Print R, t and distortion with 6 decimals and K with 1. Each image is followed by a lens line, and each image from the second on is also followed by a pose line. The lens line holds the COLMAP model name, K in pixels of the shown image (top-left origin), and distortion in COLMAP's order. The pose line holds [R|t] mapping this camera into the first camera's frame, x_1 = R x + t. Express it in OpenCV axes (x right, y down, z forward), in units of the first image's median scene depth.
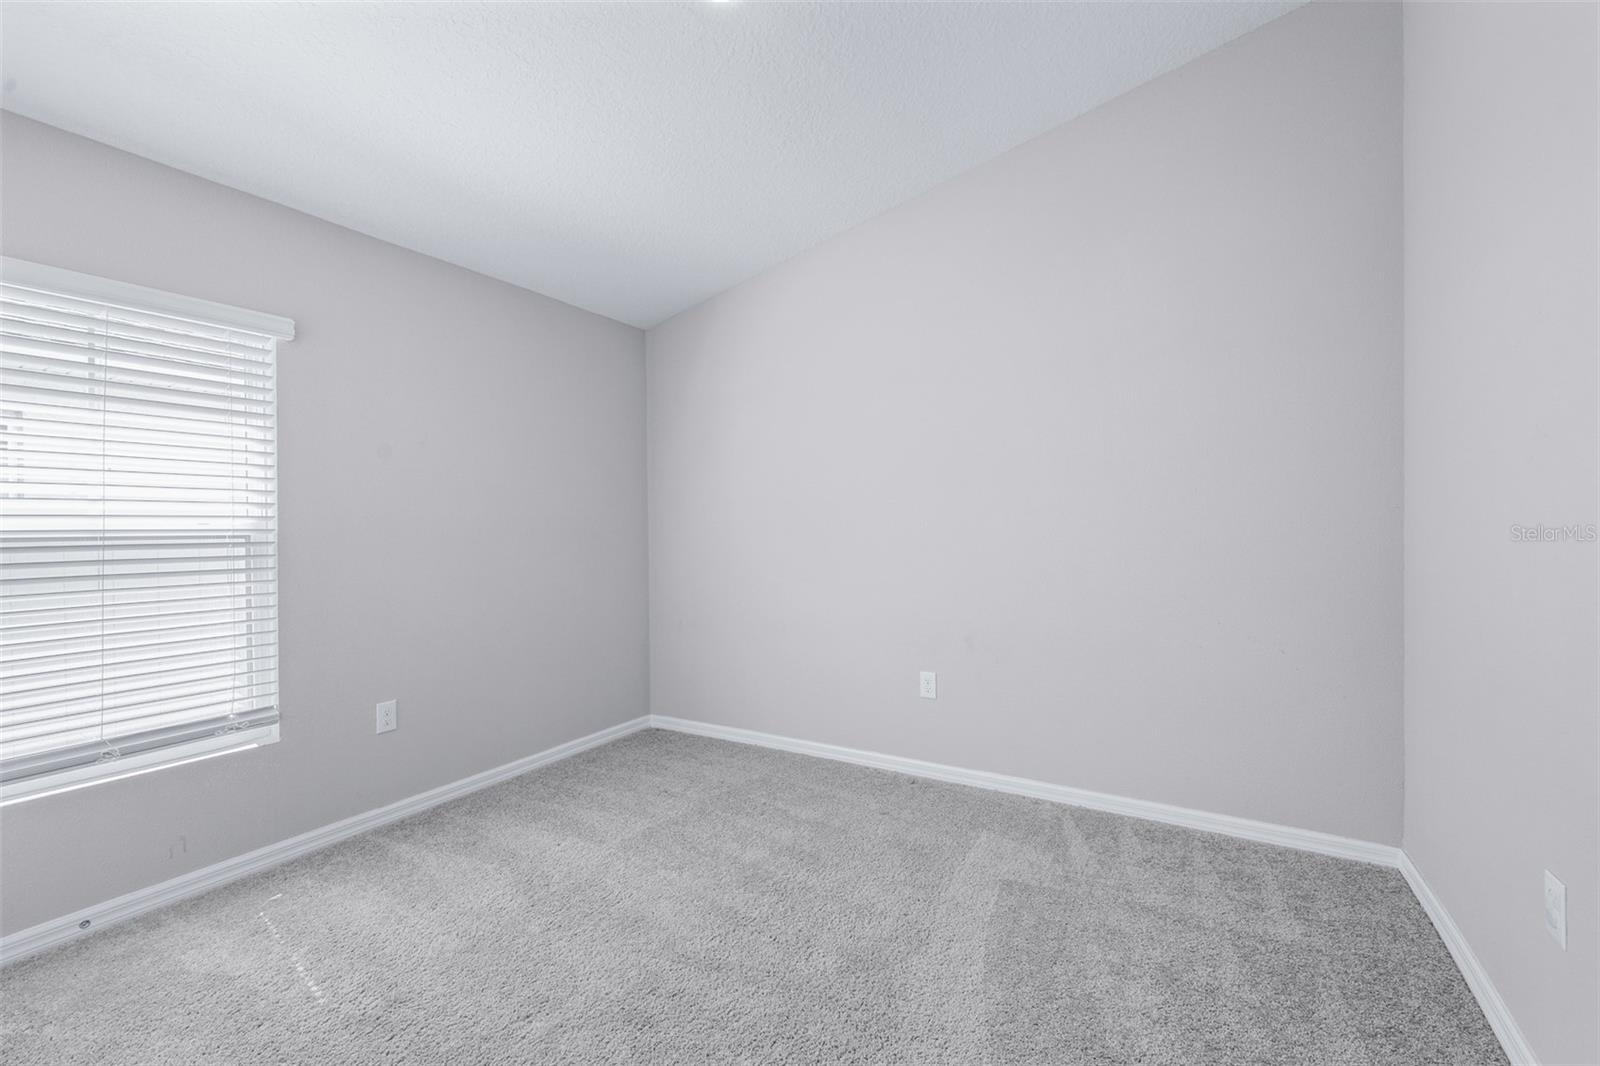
lens RADIAL K [[680.2, 0, 795.8], [0, 680.2, 536.5], [0, 0, 1]] dist [-0.004521, 0.000316]
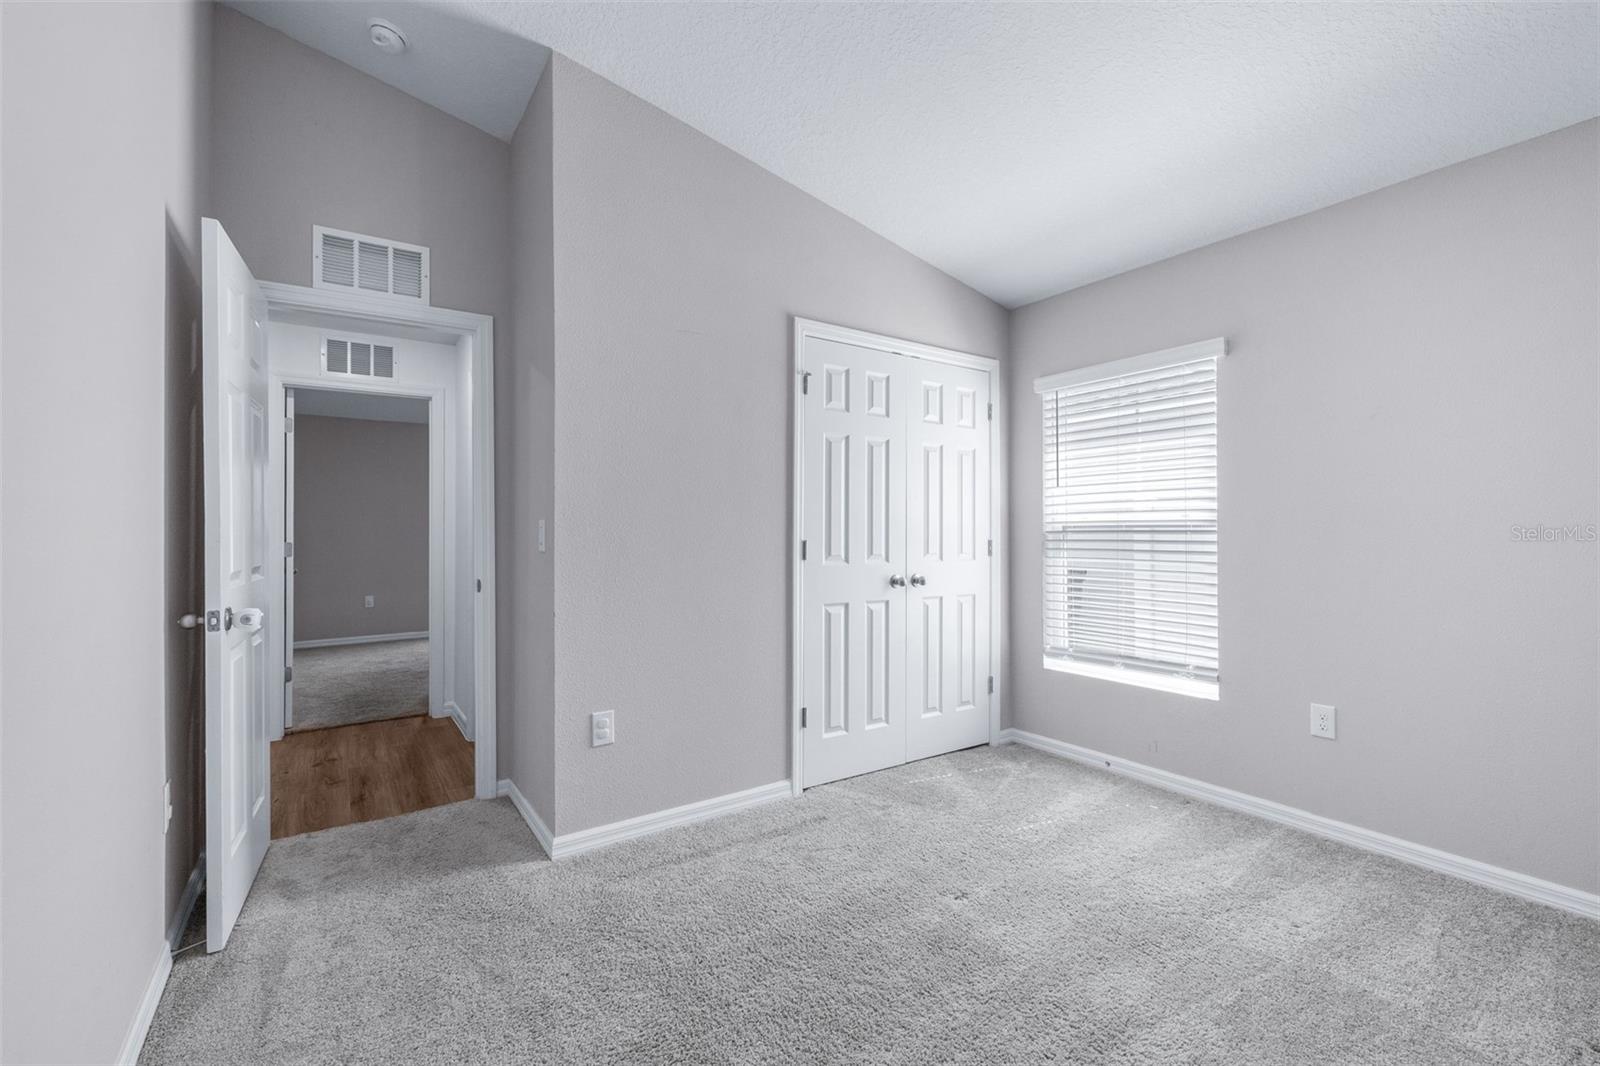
lens RADIAL K [[680.2, 0, 793.4], [0, 680.2, 525.1], [0, 0, 1]] dist [-0.004521, 0.000316]
pose [[-0.421200, 0.010910, -0.906902, 0.643275], [0.000361, 0.999930, 0.011861, -0.016257], [0.906968, 0.004668, -0.421174, 0.872189]]
